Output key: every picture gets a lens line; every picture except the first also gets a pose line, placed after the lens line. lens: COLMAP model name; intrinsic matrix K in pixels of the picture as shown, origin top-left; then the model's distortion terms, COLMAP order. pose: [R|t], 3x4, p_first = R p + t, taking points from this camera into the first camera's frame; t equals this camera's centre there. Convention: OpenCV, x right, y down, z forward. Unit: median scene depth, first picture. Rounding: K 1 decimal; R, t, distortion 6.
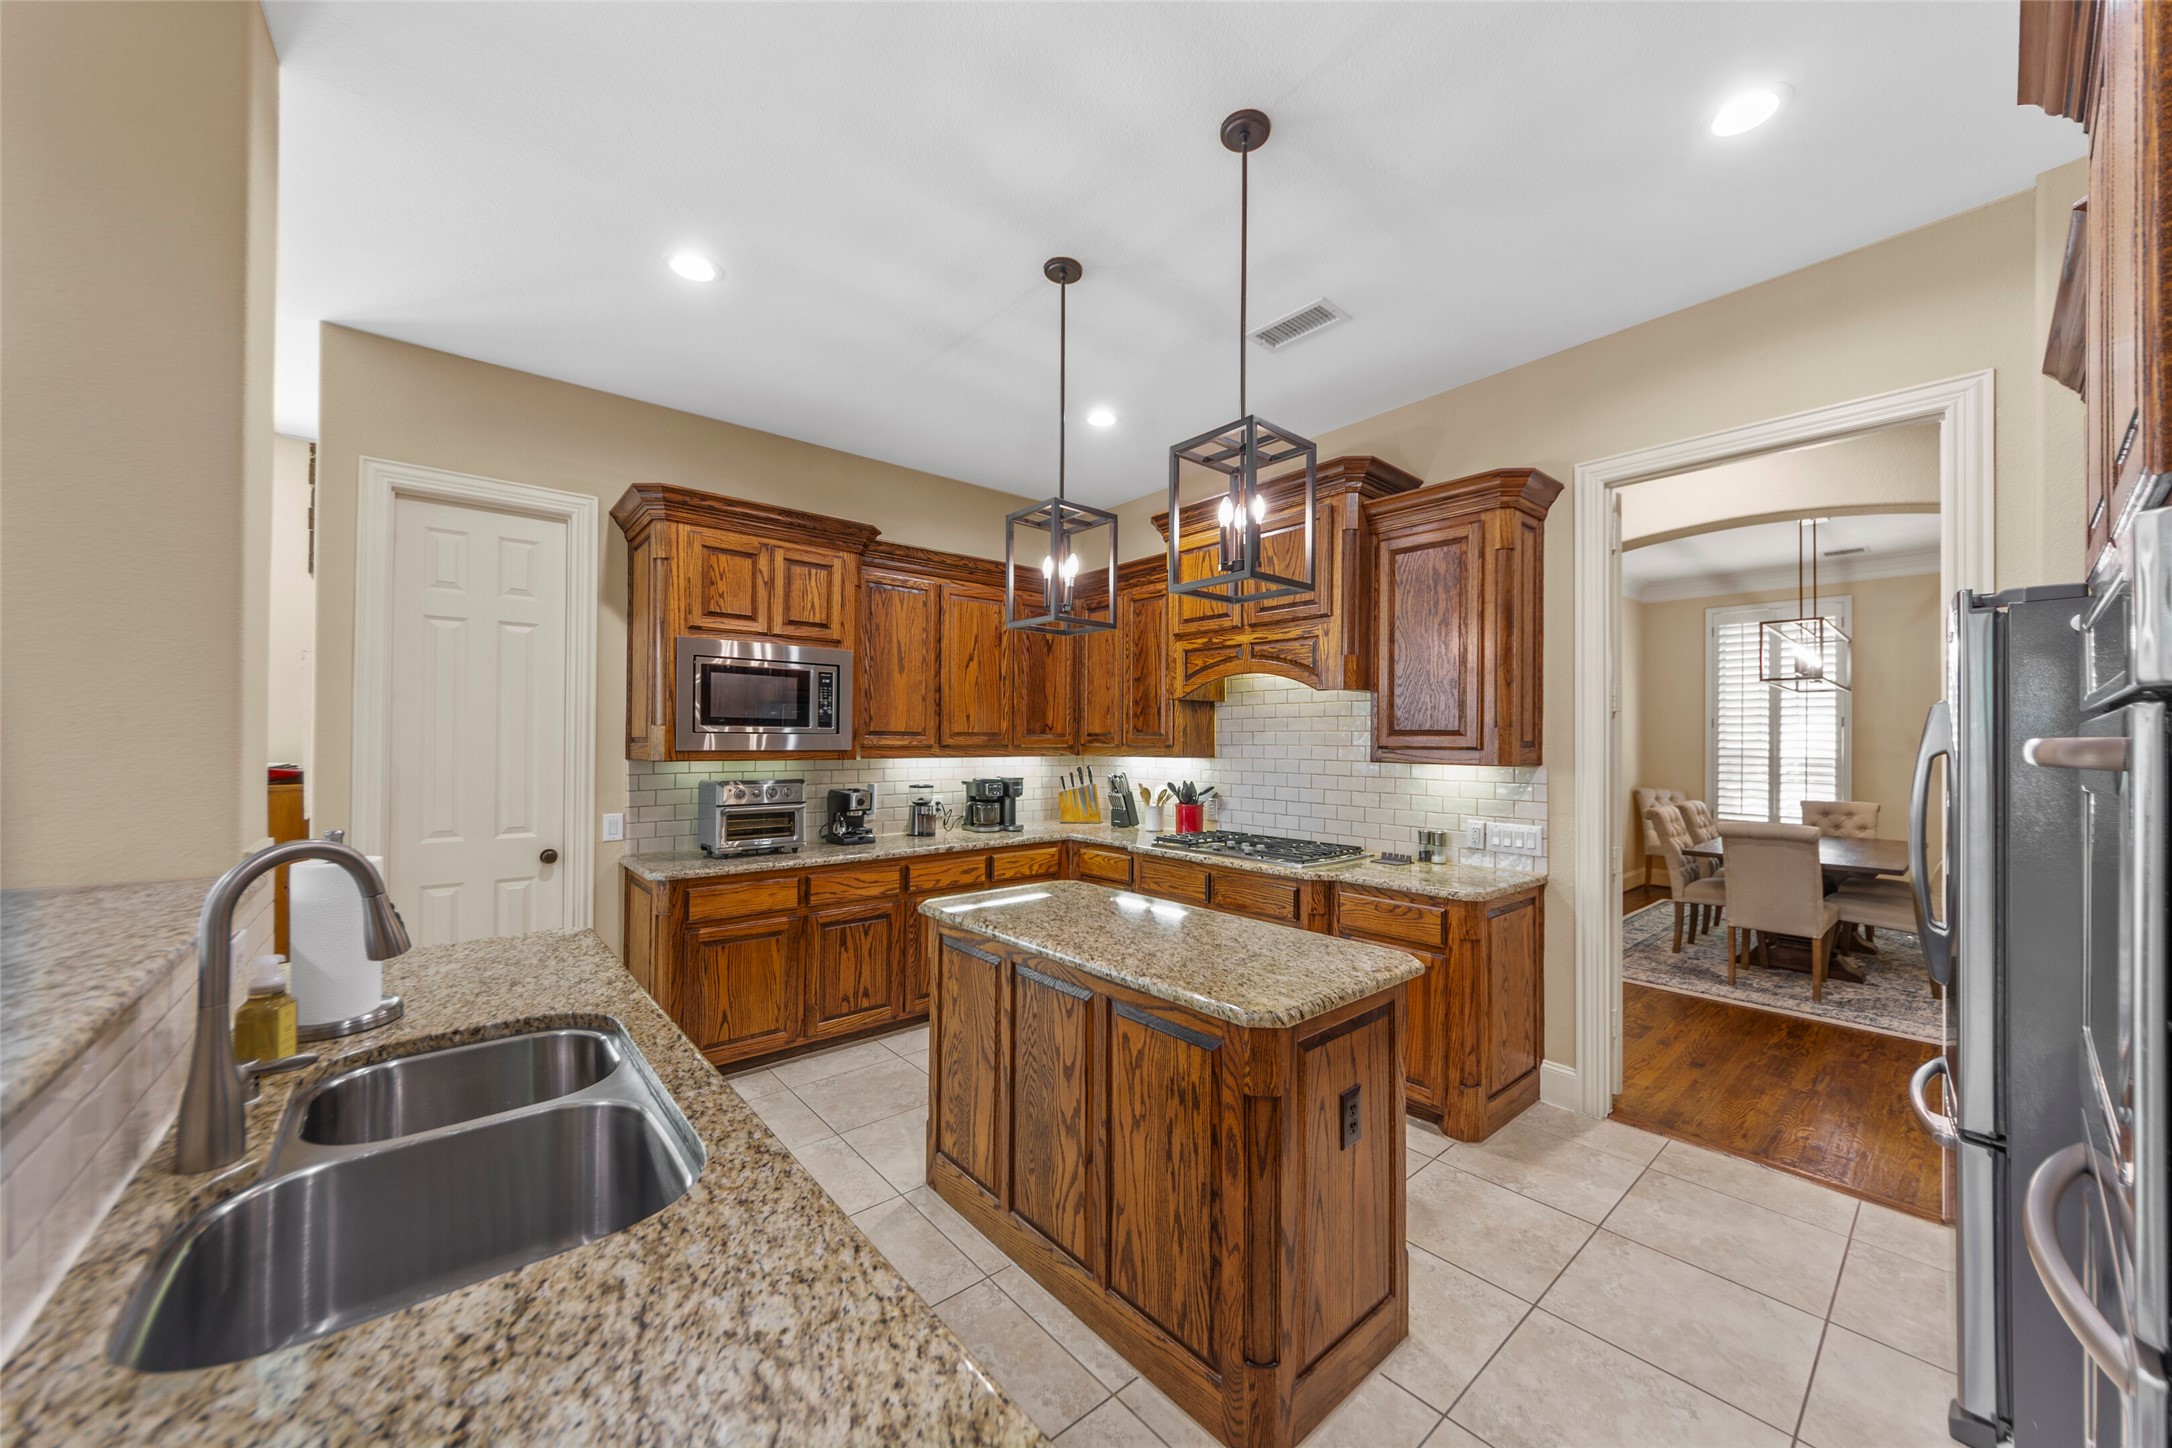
lens RADIAL K [[772.3, 0, 1090.4], [0, 772.3, 734.4], [0, 0, 1]] dist [0.000746, -0.000062]
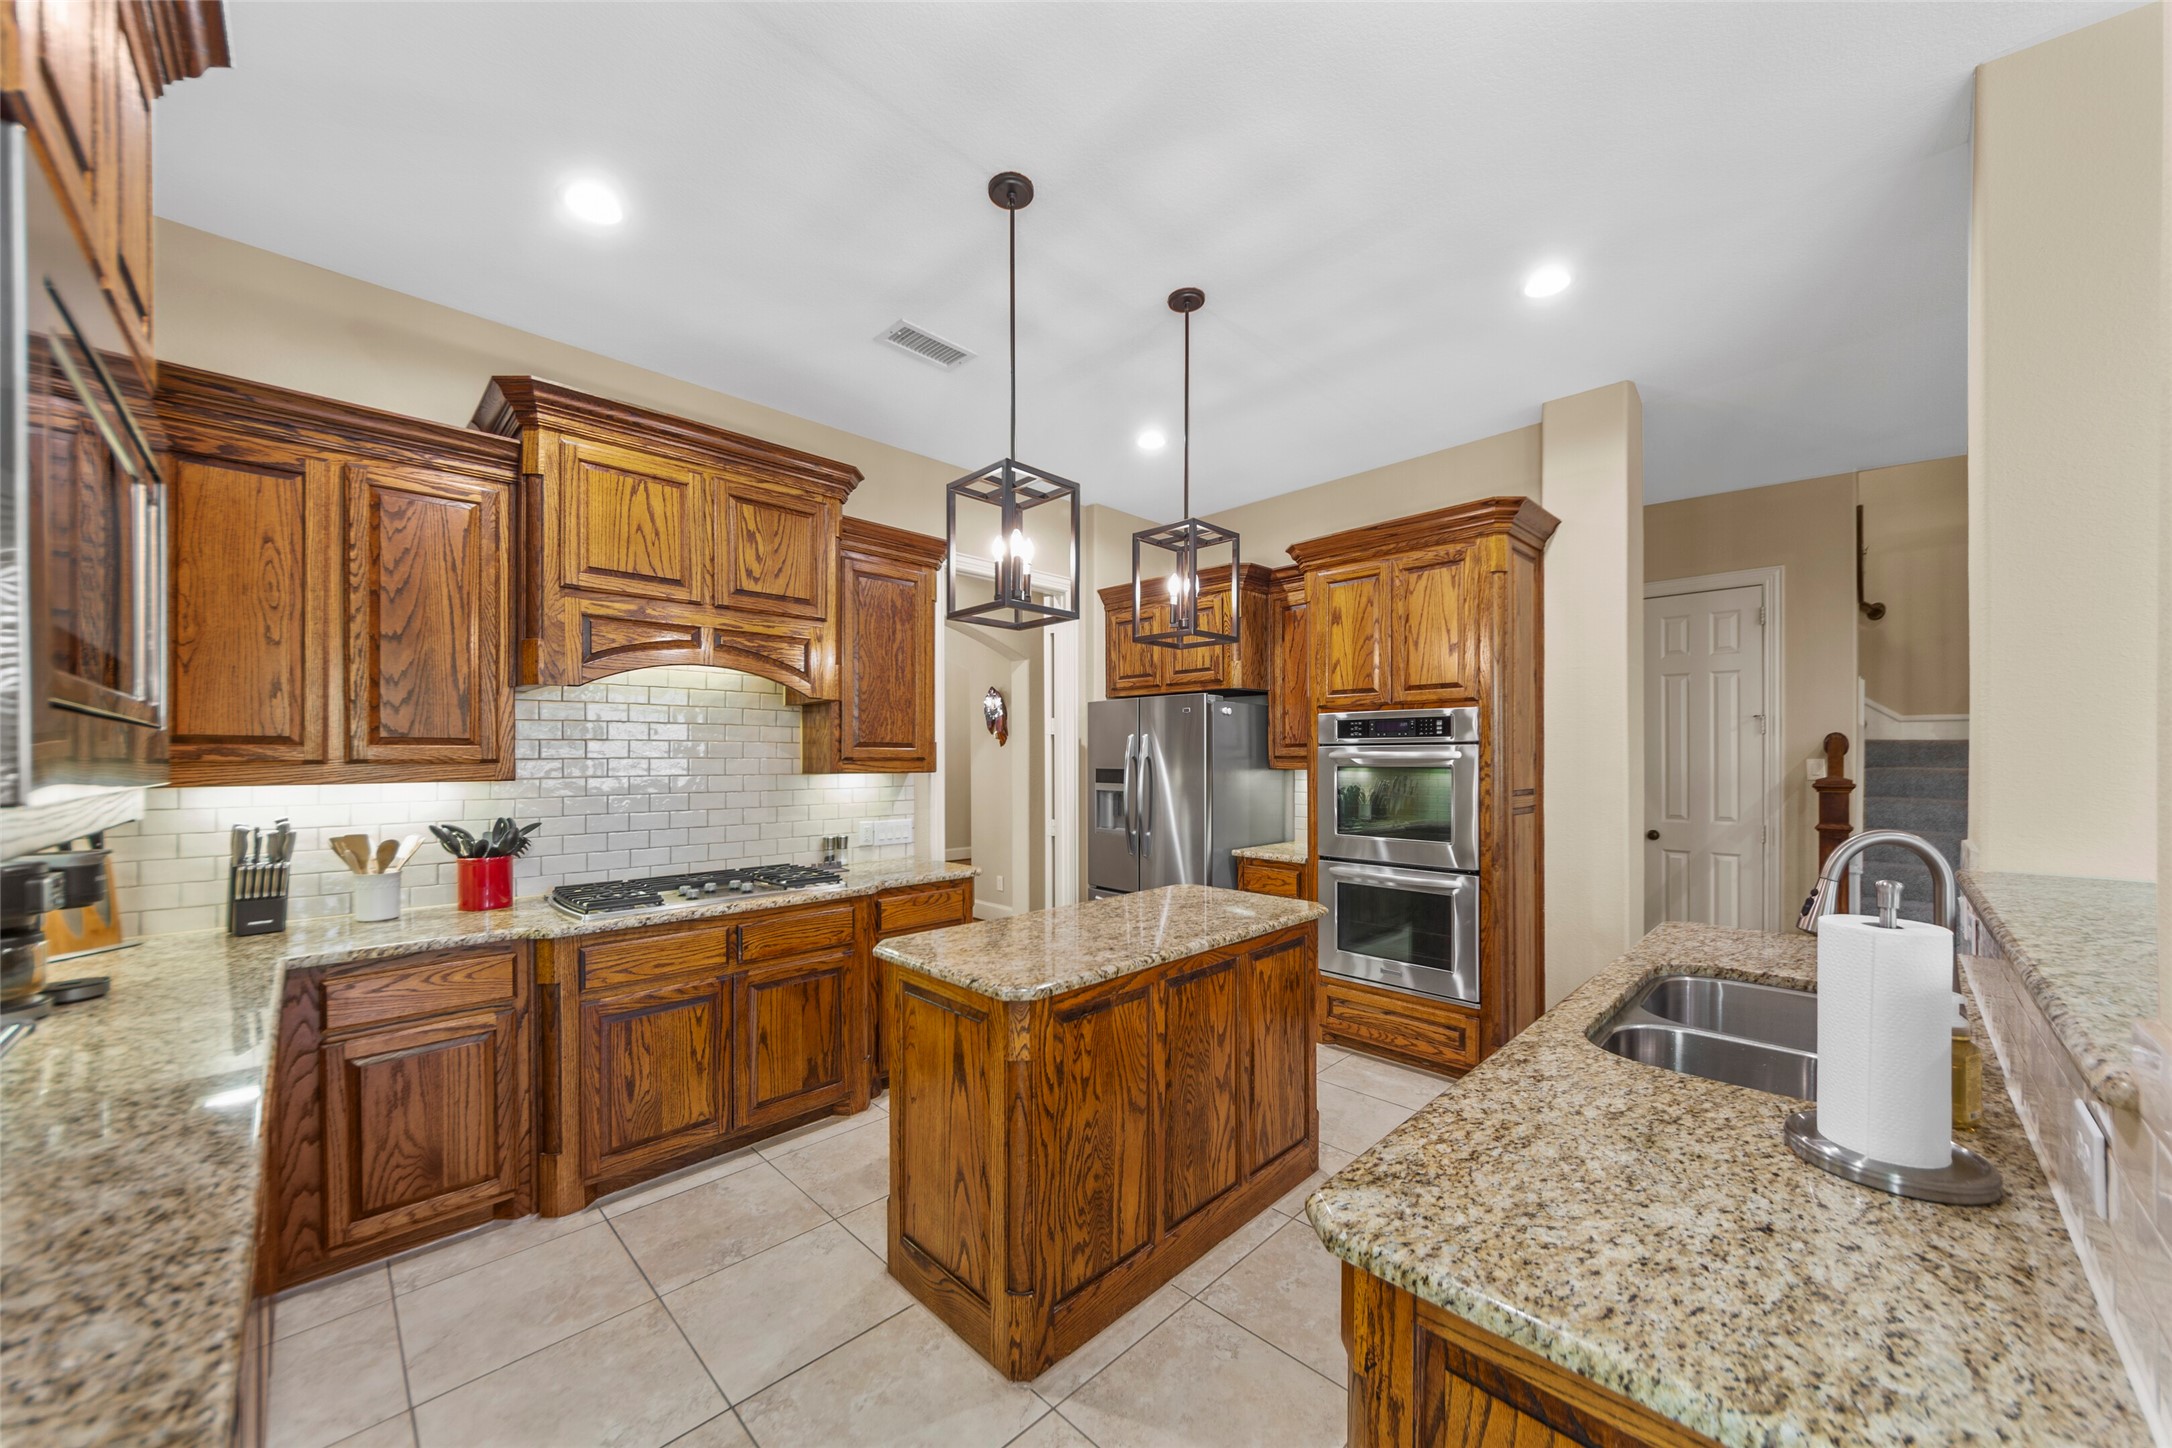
lens RADIAL K [[783.2, 0, 1095.8], [0, 783.2, 757.1], [0, 0, 1]] dist [0.001428, 0.000021]
pose [[-0.074483, -0.005136, 0.997209, -1.096345], [-0.008459, 0.999954, 0.004518, 0.011198], [-0.997186, -0.008099, -0.074523, 1.187235]]
